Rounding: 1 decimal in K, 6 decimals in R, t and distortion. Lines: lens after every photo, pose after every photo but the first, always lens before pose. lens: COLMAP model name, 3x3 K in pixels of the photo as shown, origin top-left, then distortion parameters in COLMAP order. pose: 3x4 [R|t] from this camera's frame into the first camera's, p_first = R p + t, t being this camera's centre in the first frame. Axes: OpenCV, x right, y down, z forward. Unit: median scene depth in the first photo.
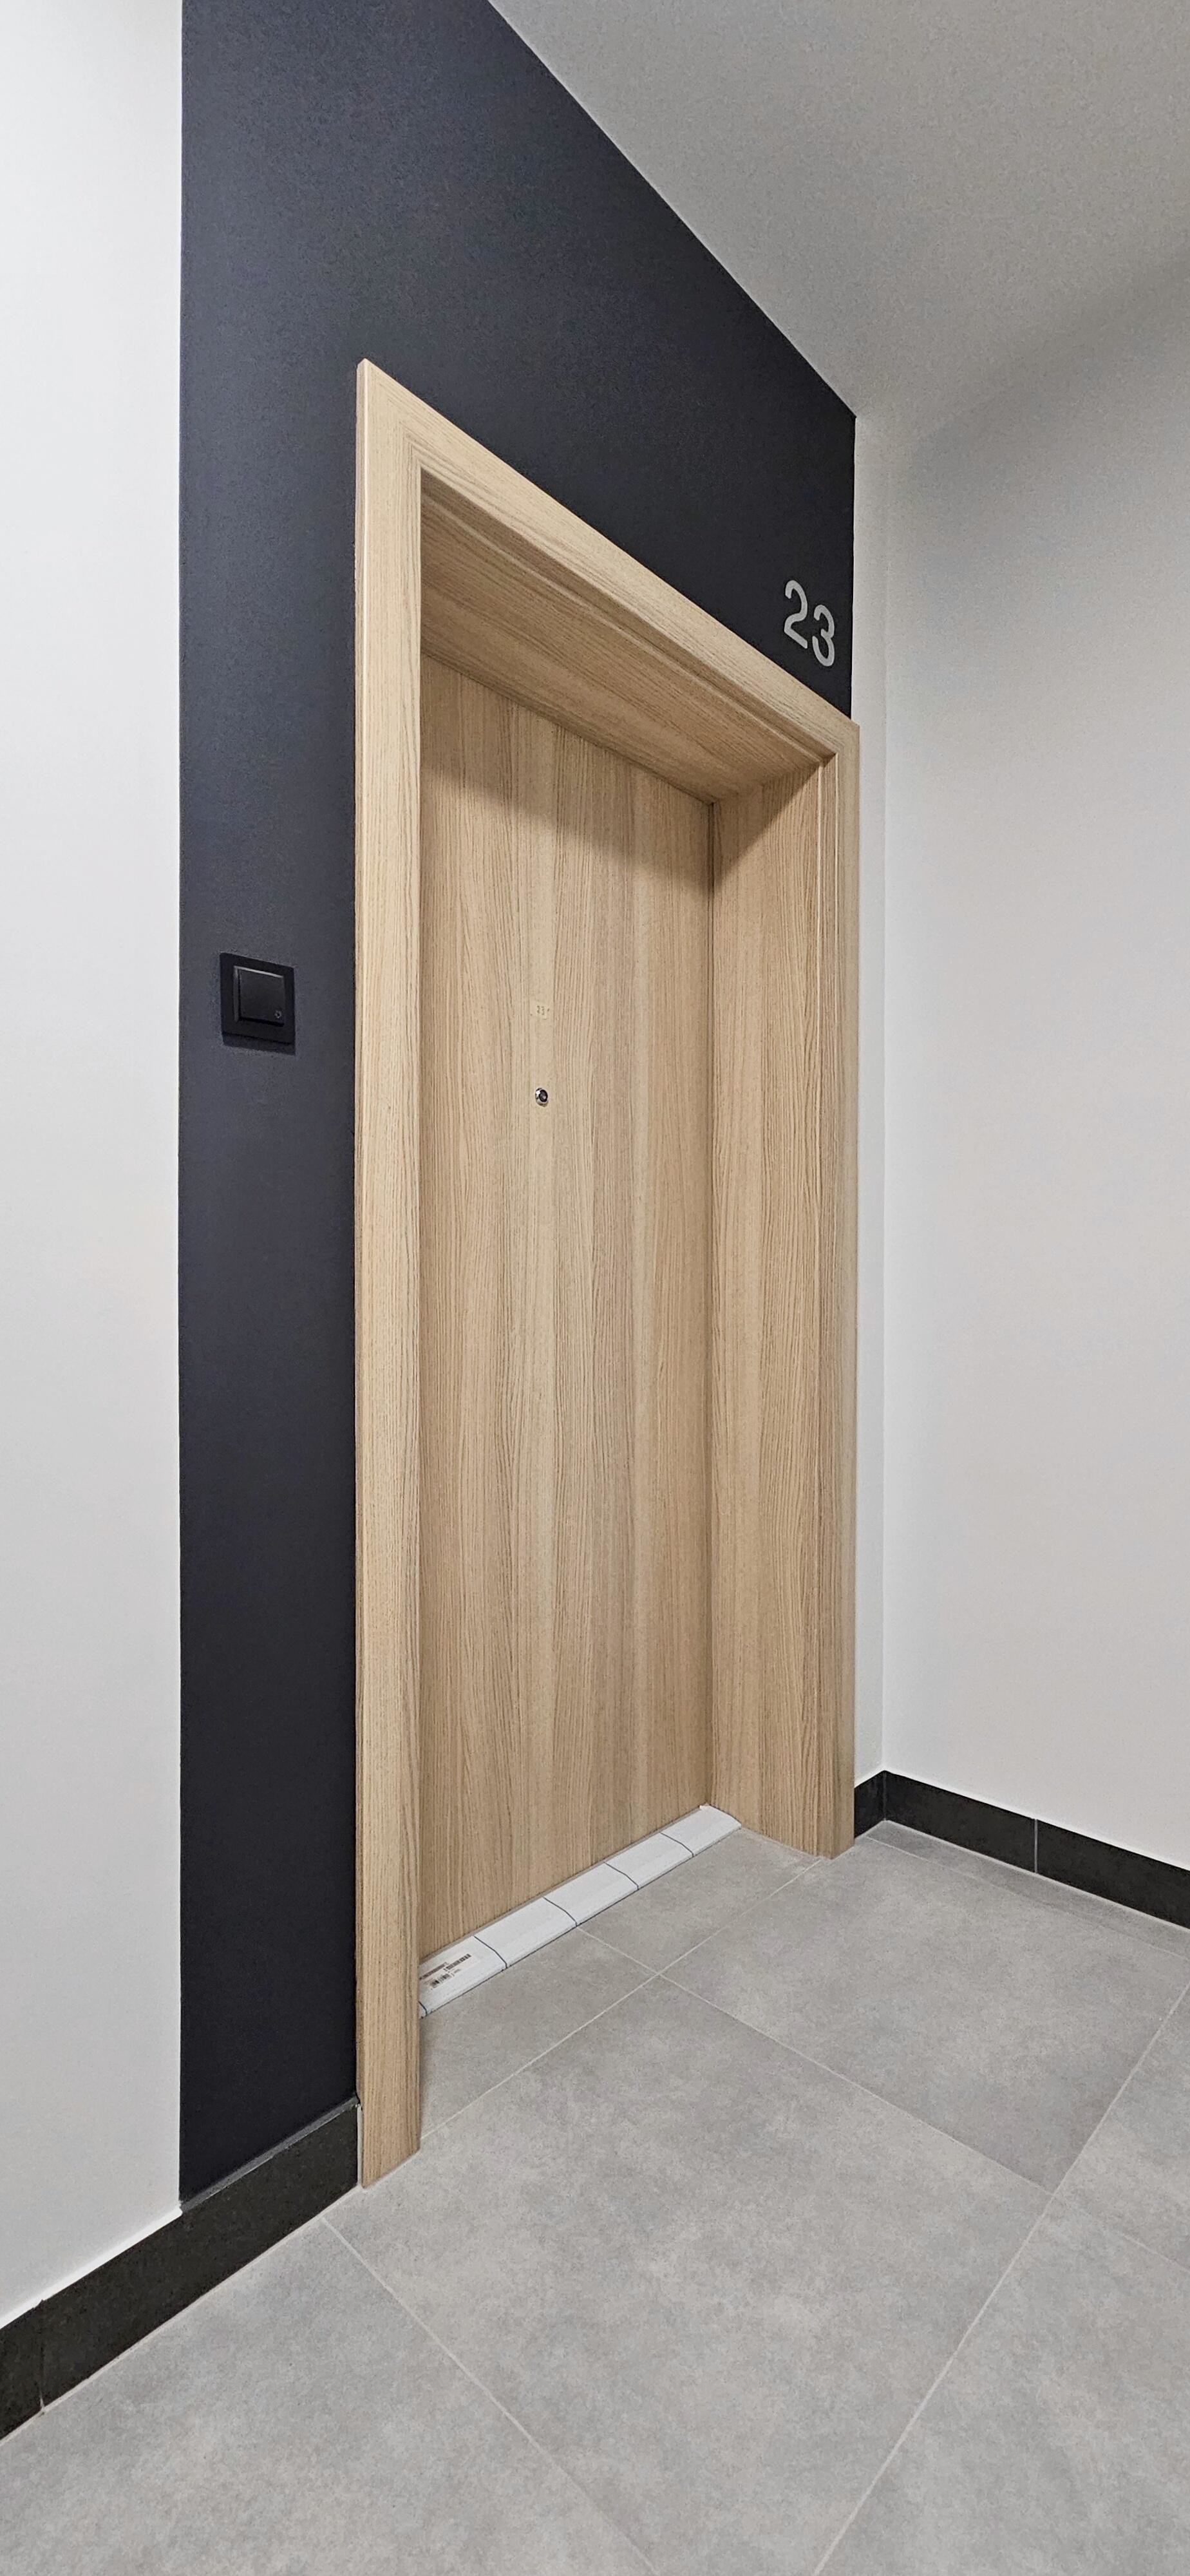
lens RADIAL K [[1054.3, 0, 650.5], [0, 1054.3, 1300.3], [0, 0, 1]] dist [0.000695, 0.000438]
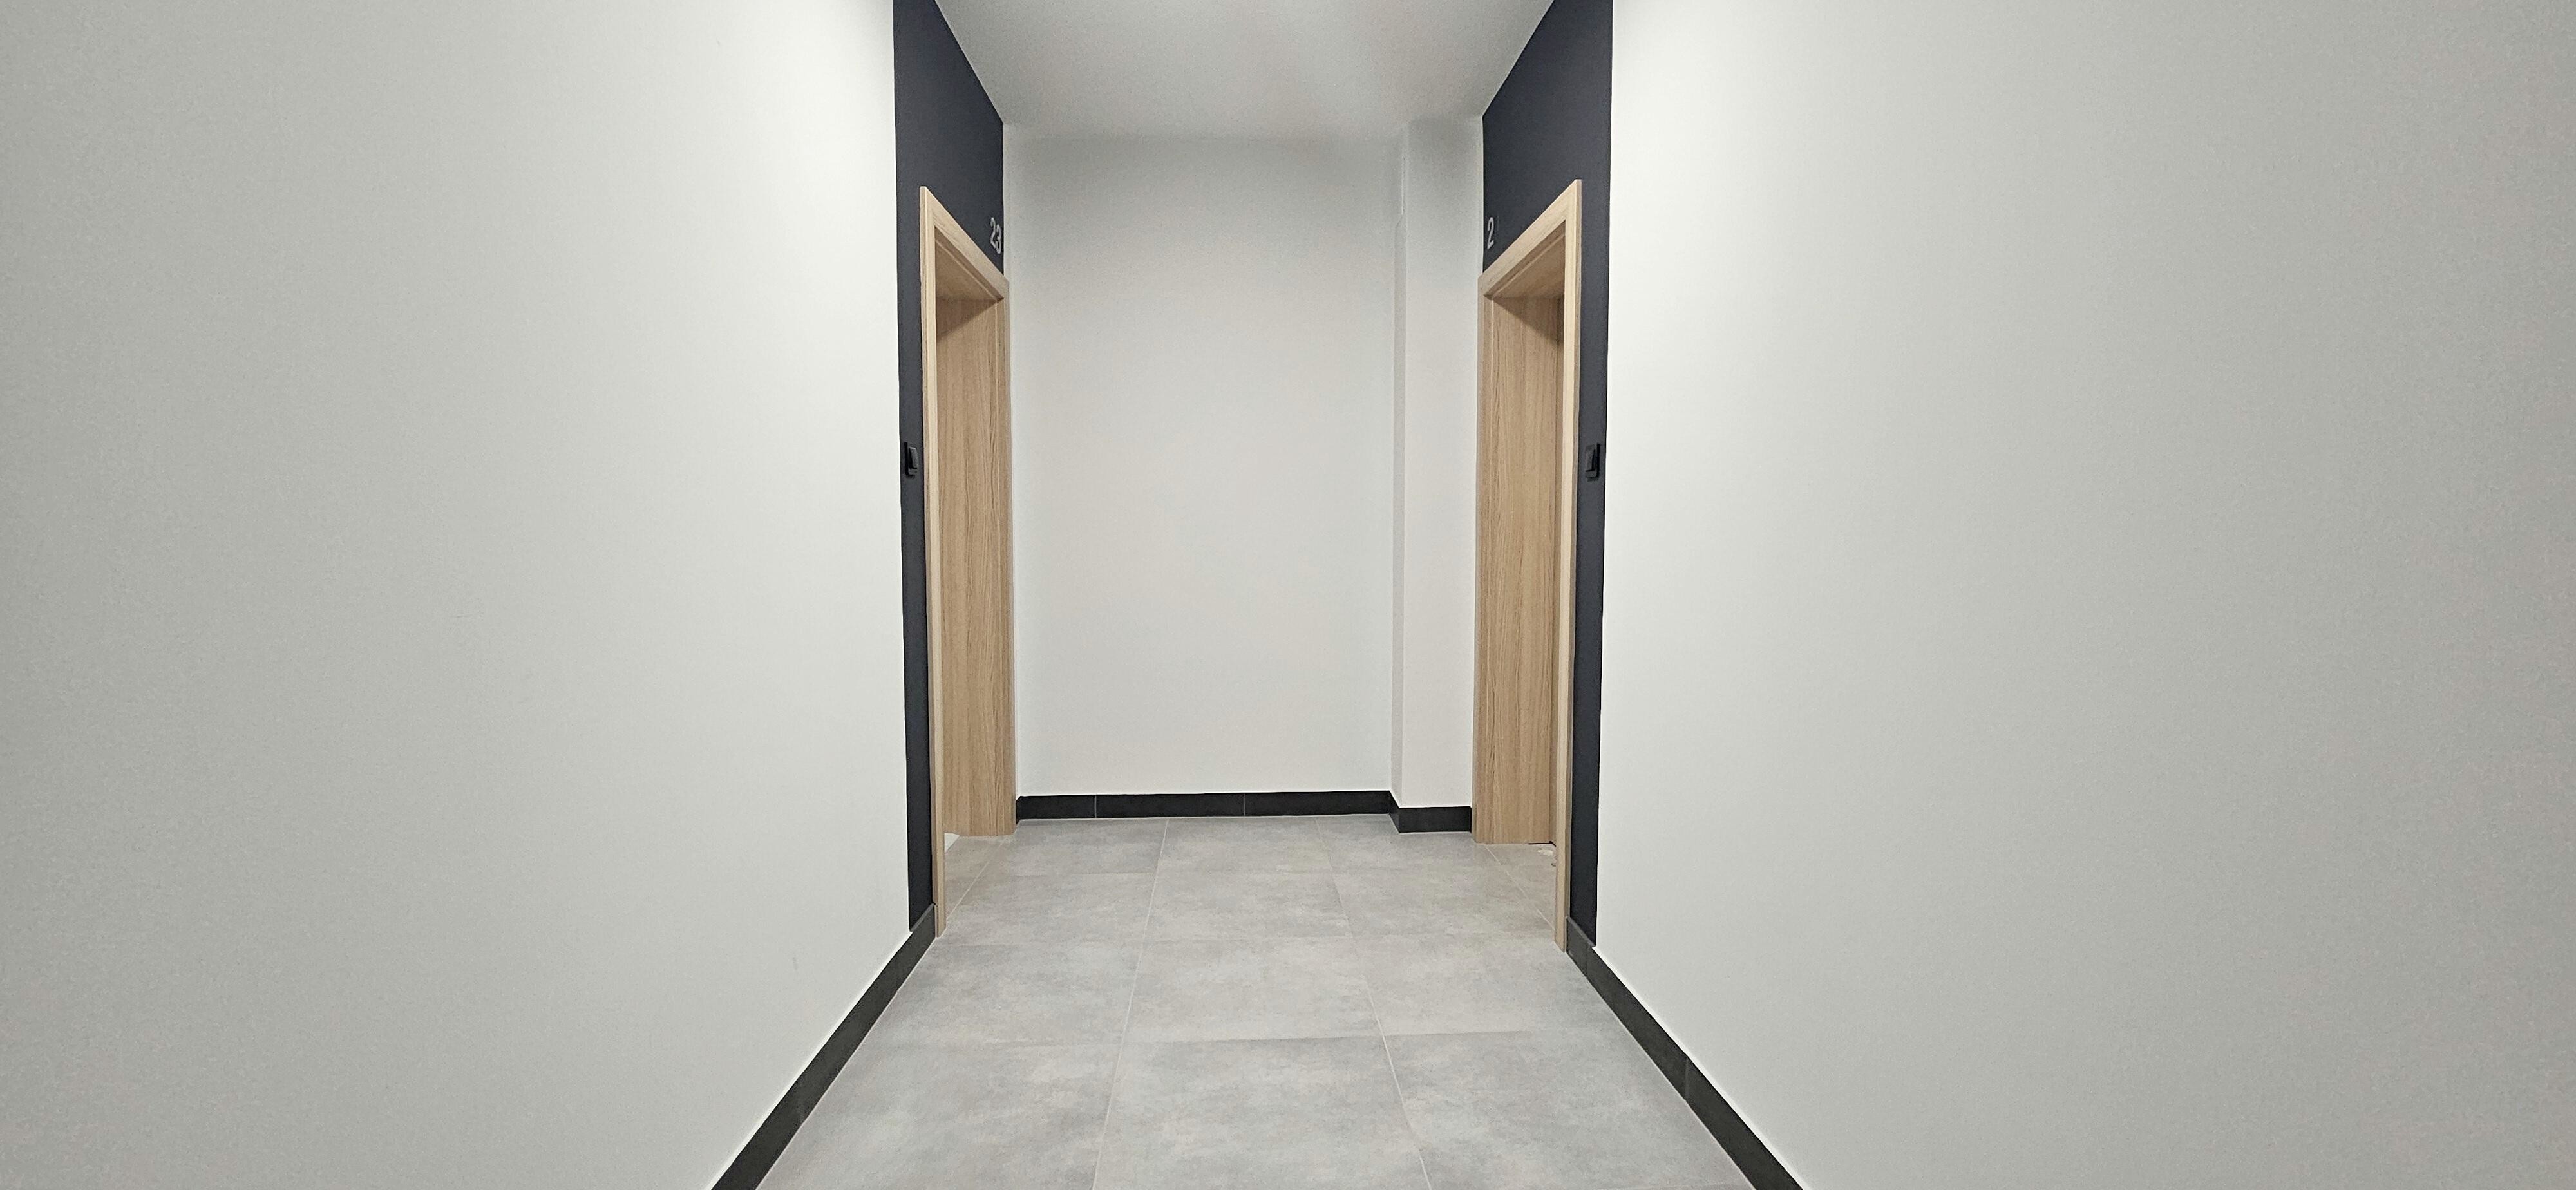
lens RADIAL K [[1043.9, 0, 1317.5], [0, 1043.9, 589.2], [0, 0, 1]] dist [0.000200, 0.000344]
pose [[0.666022, -0.043058, 0.744688, -0.932842], [0.001437, 0.998405, 0.056442, -0.069069], [-0.745931, -0.036521, 0.665022, -0.799037]]
